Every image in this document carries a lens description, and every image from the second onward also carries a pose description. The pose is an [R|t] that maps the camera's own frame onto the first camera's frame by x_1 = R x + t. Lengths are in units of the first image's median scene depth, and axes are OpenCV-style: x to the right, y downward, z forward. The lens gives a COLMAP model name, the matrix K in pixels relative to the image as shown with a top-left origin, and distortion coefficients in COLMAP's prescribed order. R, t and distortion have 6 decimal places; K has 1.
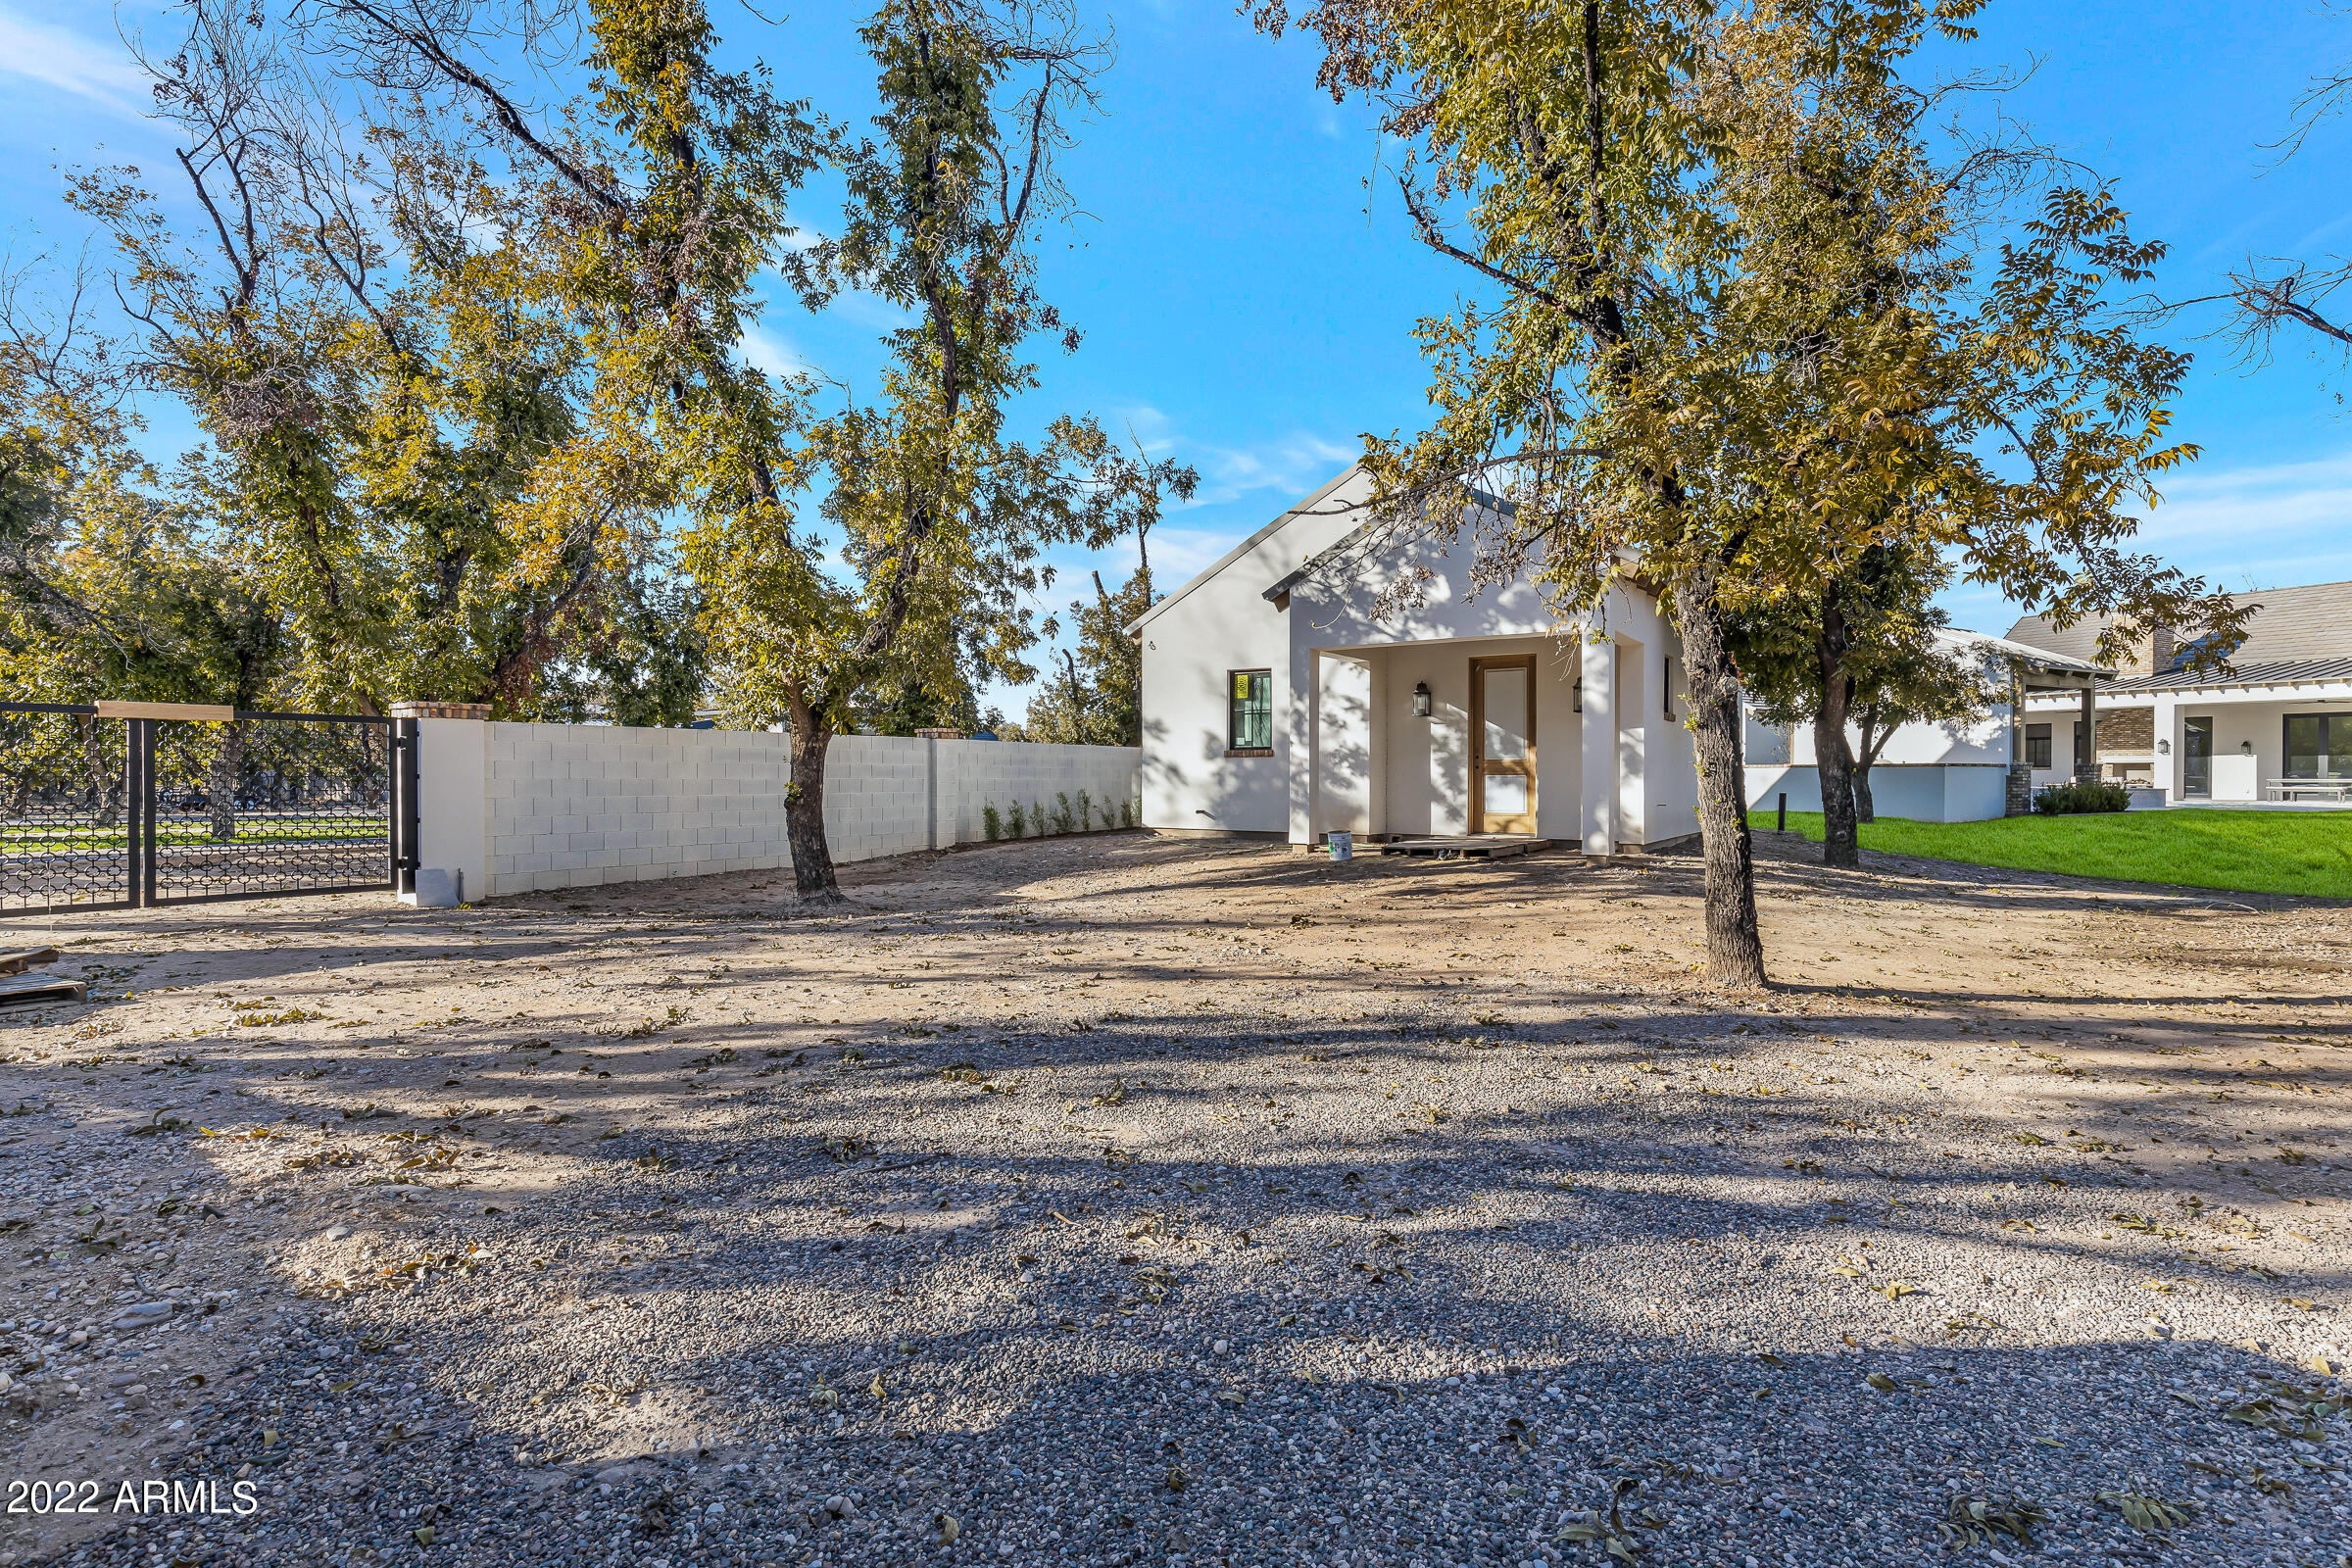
lens RADIAL K [[1163.1, 0, 1176.0], [0, 1163.1, 784.0], [0, 0, 1]] dist [-0.000836, 0.000021]
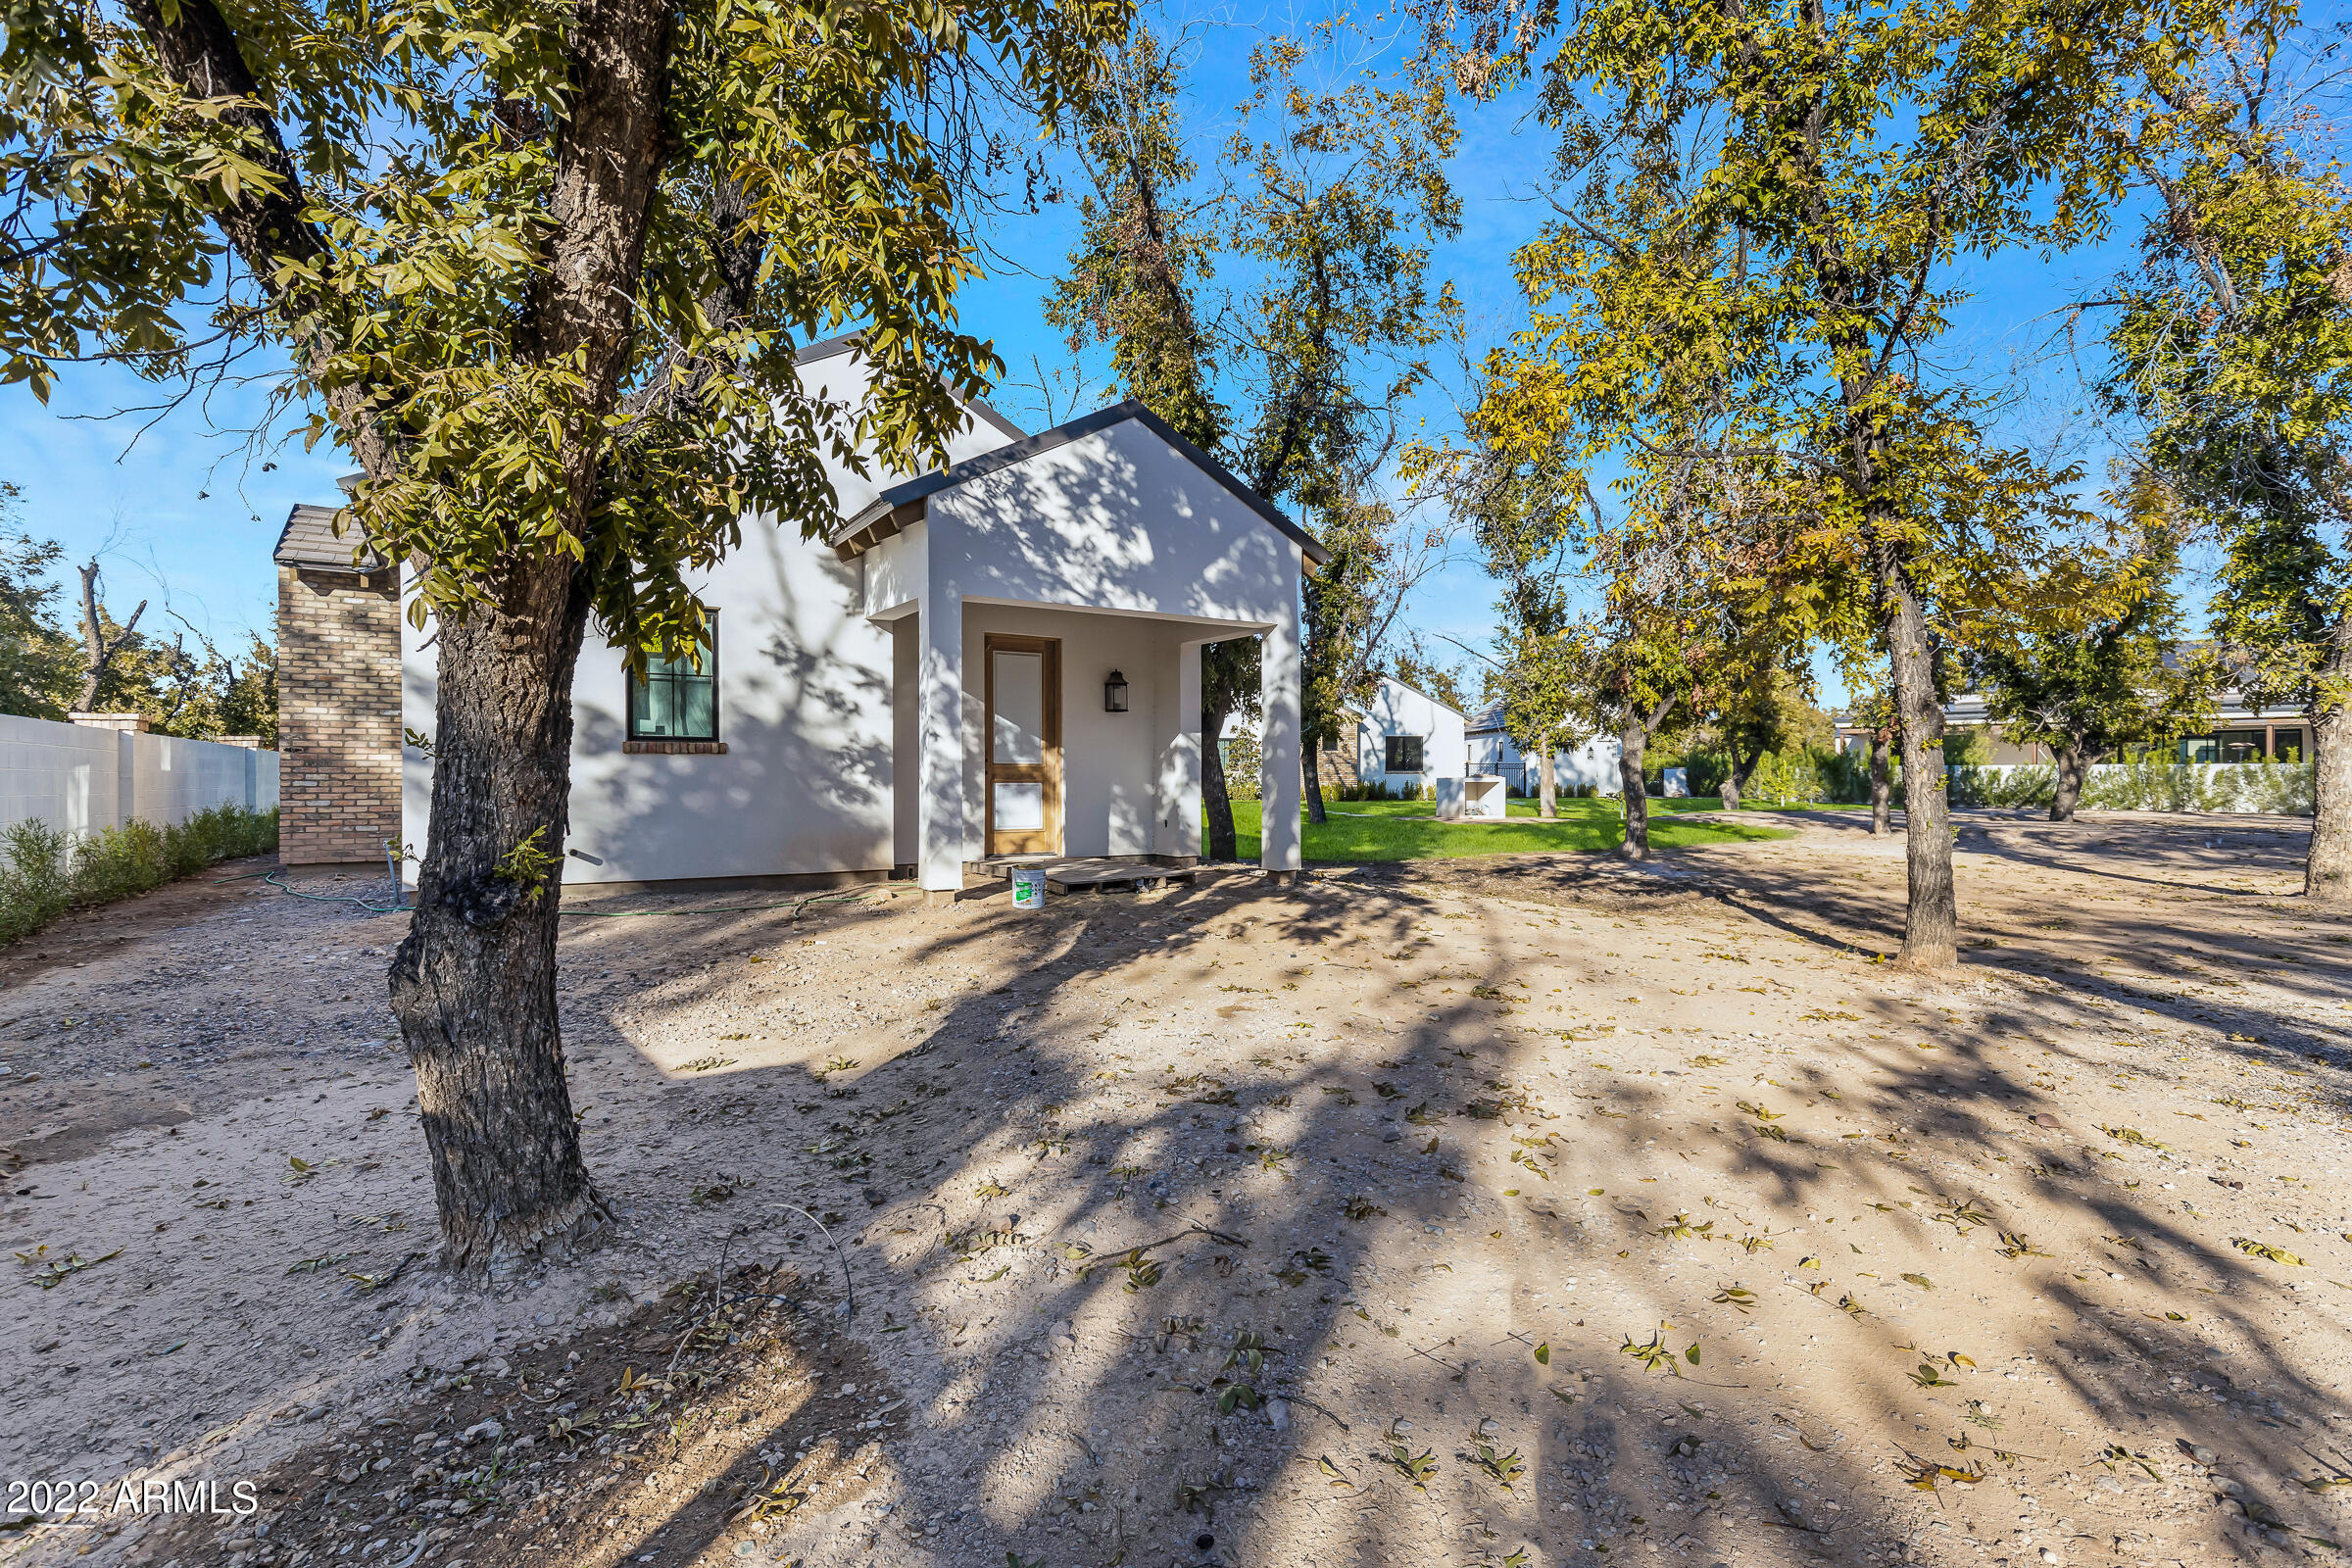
lens RADIAL K [[1163.1, 0, 1176.0], [0, 1163.1, 784.0], [0, 0, 1]] dist [-0.000836, 0.000021]
pose [[0.346413, -0.009862, 0.938030, -0.446470], [0.004359, 0.999951, 0.008904, -0.013044], [-0.938072, 0.001004, 0.346439, 0.627643]]
